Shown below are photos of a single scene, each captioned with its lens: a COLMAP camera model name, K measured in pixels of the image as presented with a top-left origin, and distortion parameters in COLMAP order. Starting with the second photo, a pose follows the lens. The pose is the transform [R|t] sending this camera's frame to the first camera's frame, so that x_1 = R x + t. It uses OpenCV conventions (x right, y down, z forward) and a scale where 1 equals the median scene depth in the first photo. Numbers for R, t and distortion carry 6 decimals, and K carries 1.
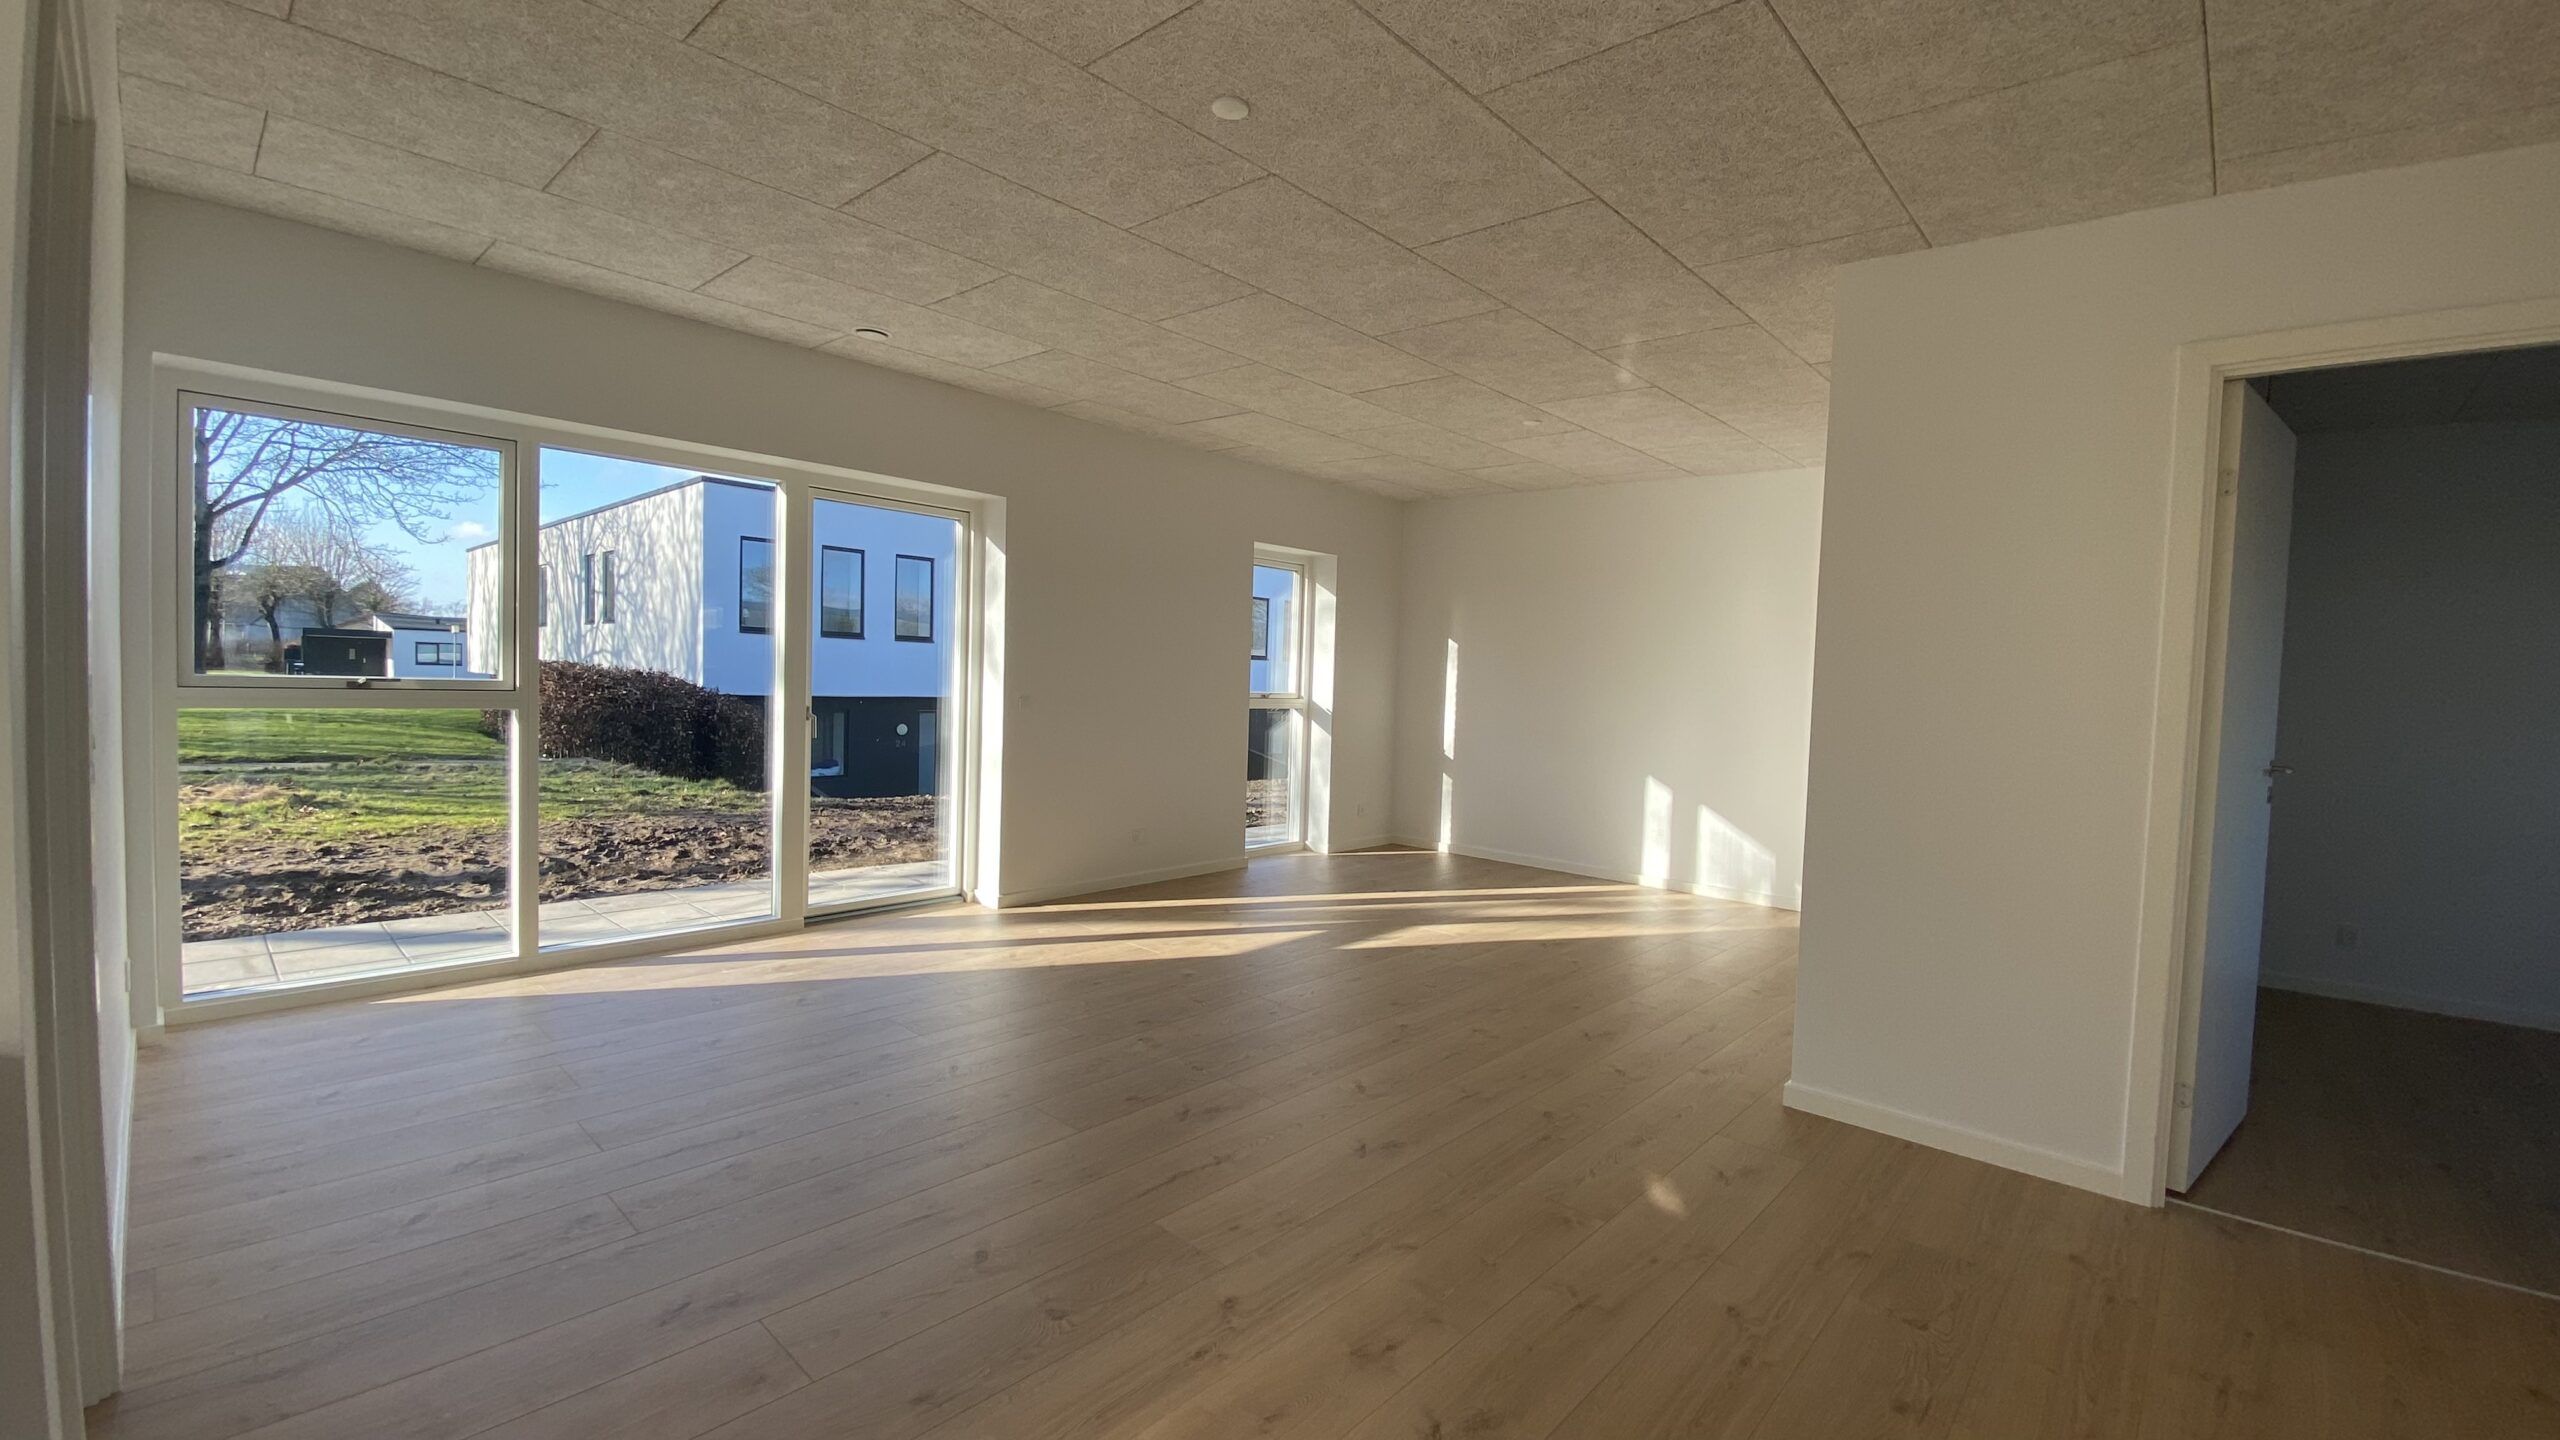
lens RADIAL K [[1050.9, 0, 1236.6], [0, 1050.9, 748.8], [0, 0, 1]] dist [-0.007894, -0.000108]
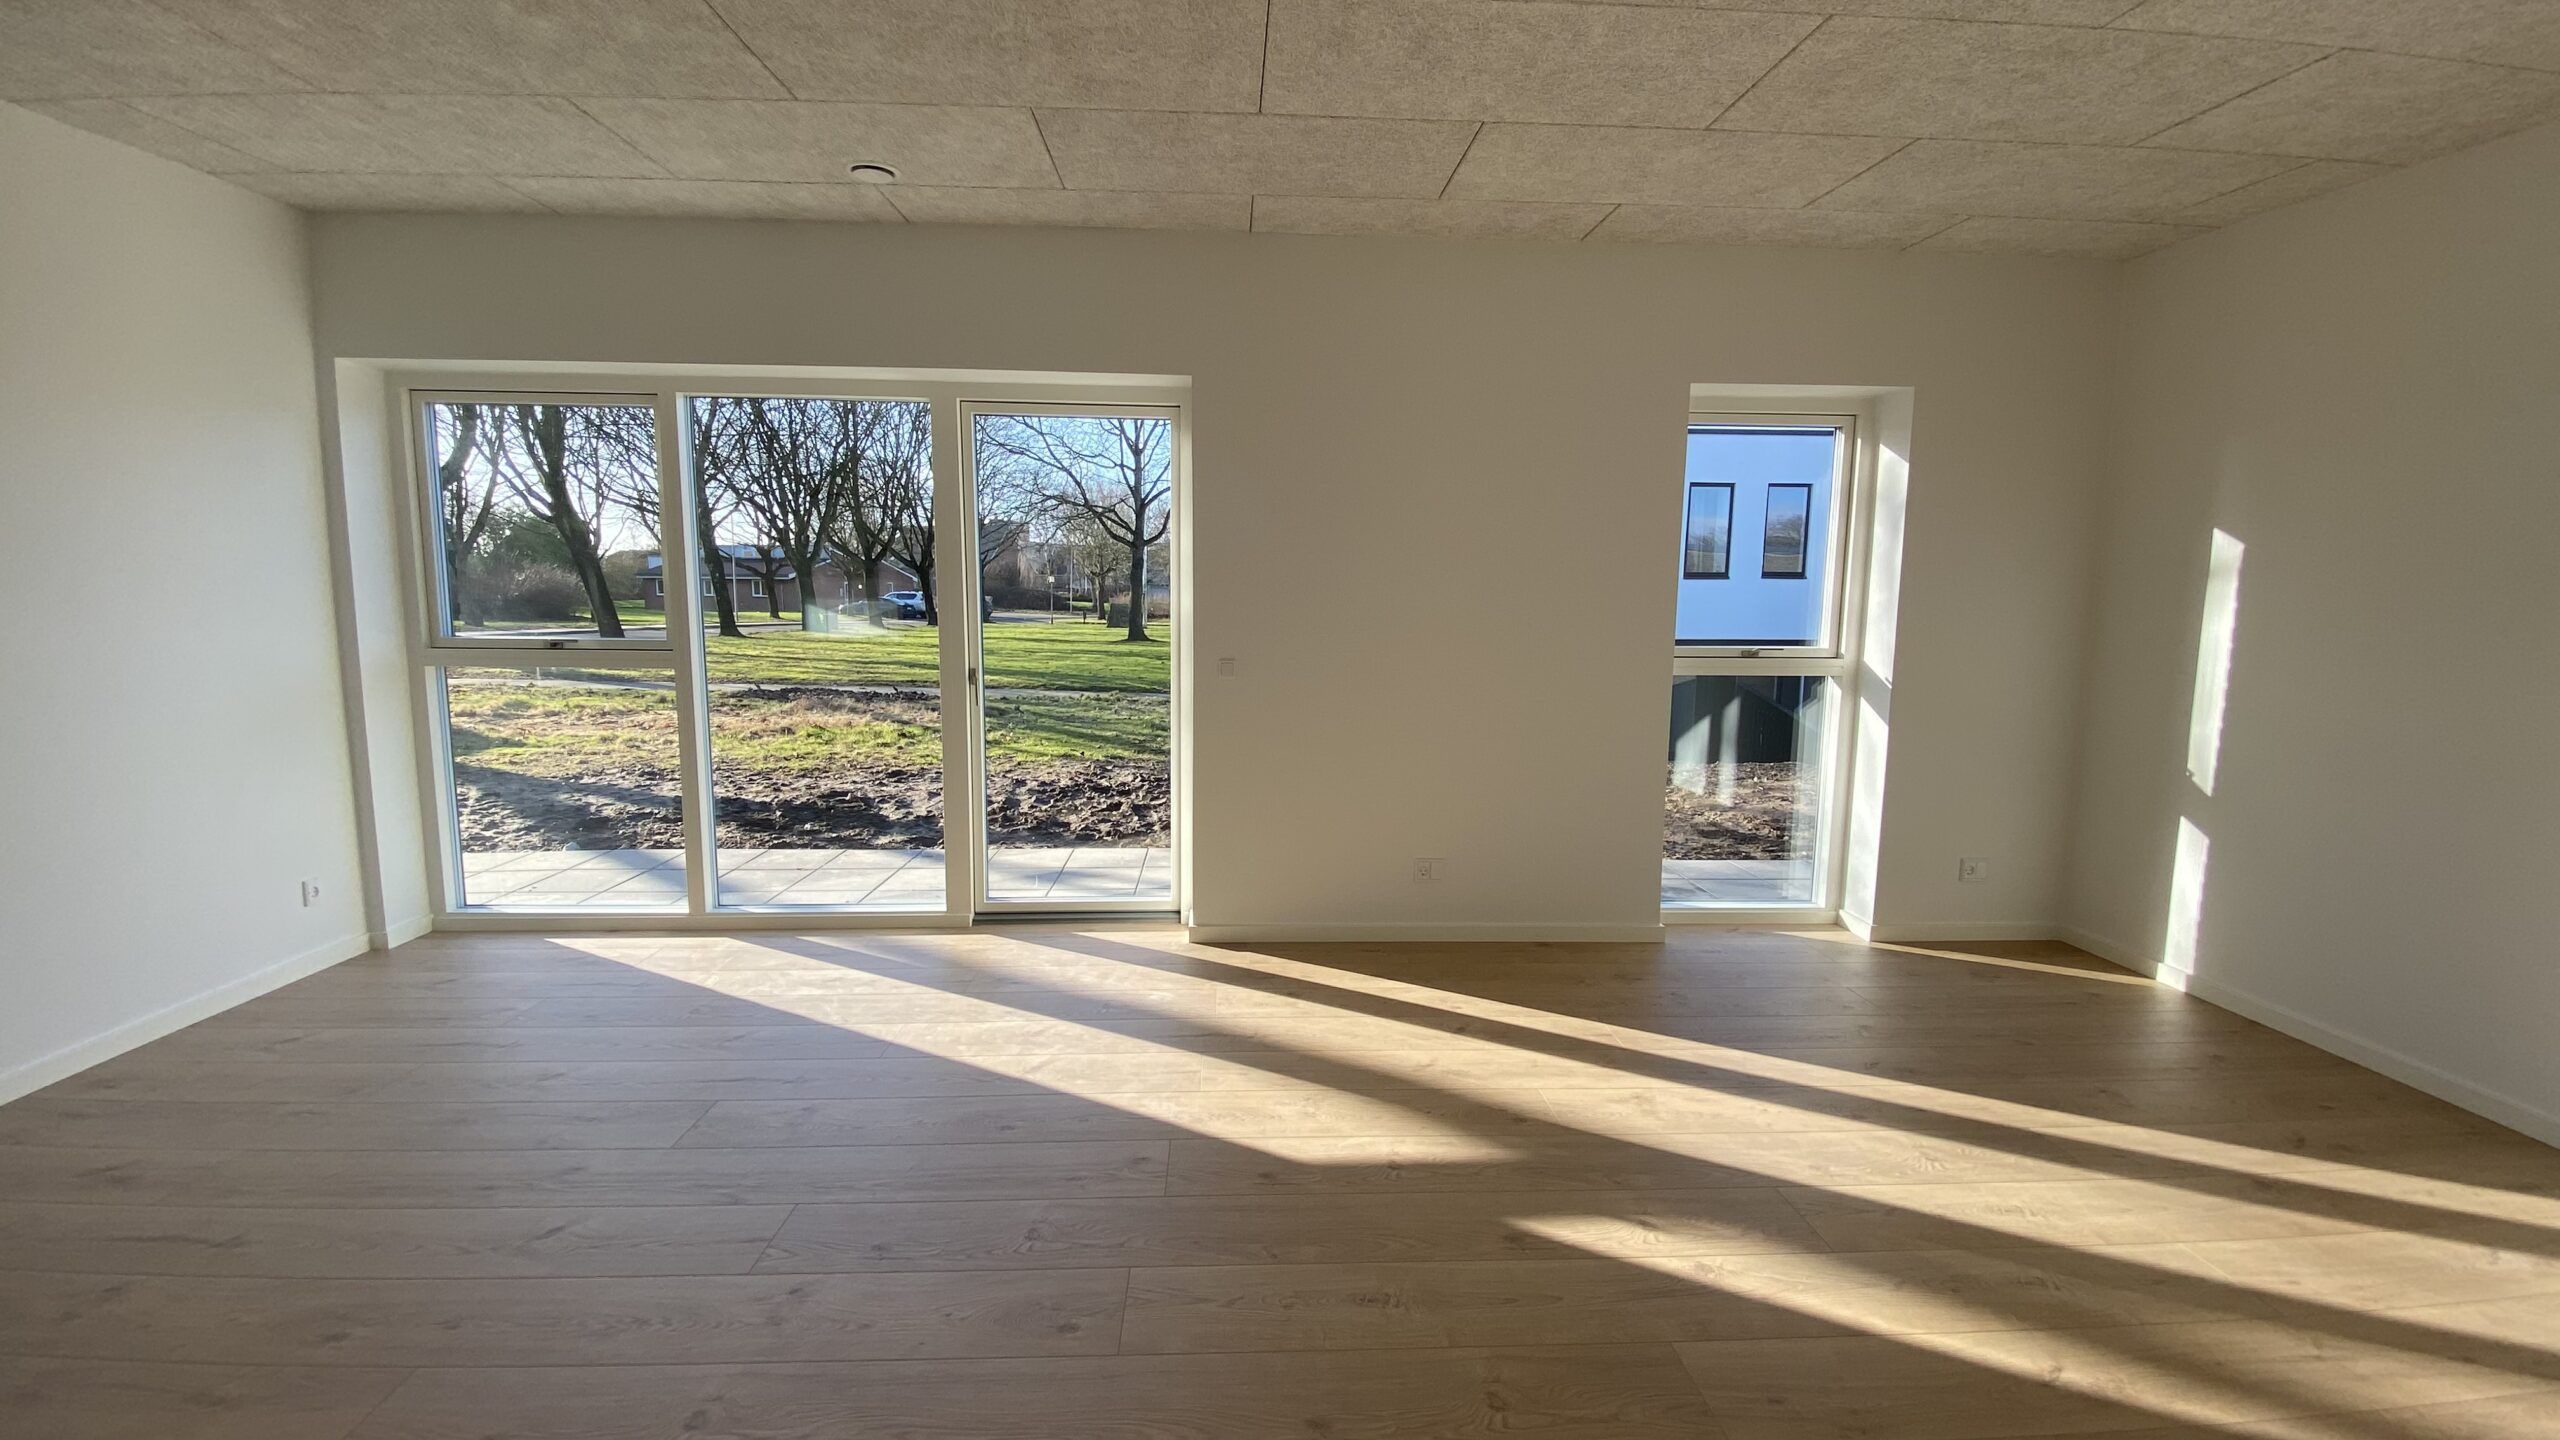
lens RADIAL K [[1024.9, 0, 1261.0], [0, 1024.9, 718.6], [0, 0, 1]] dist [0.023359, -0.022909]
pose [[0.712271, 0.056276, -0.699645, 0.339663], [-0.034932, 0.998388, 0.044743, -0.044161], [0.701035, -0.007429, 0.713088, 0.589303]]
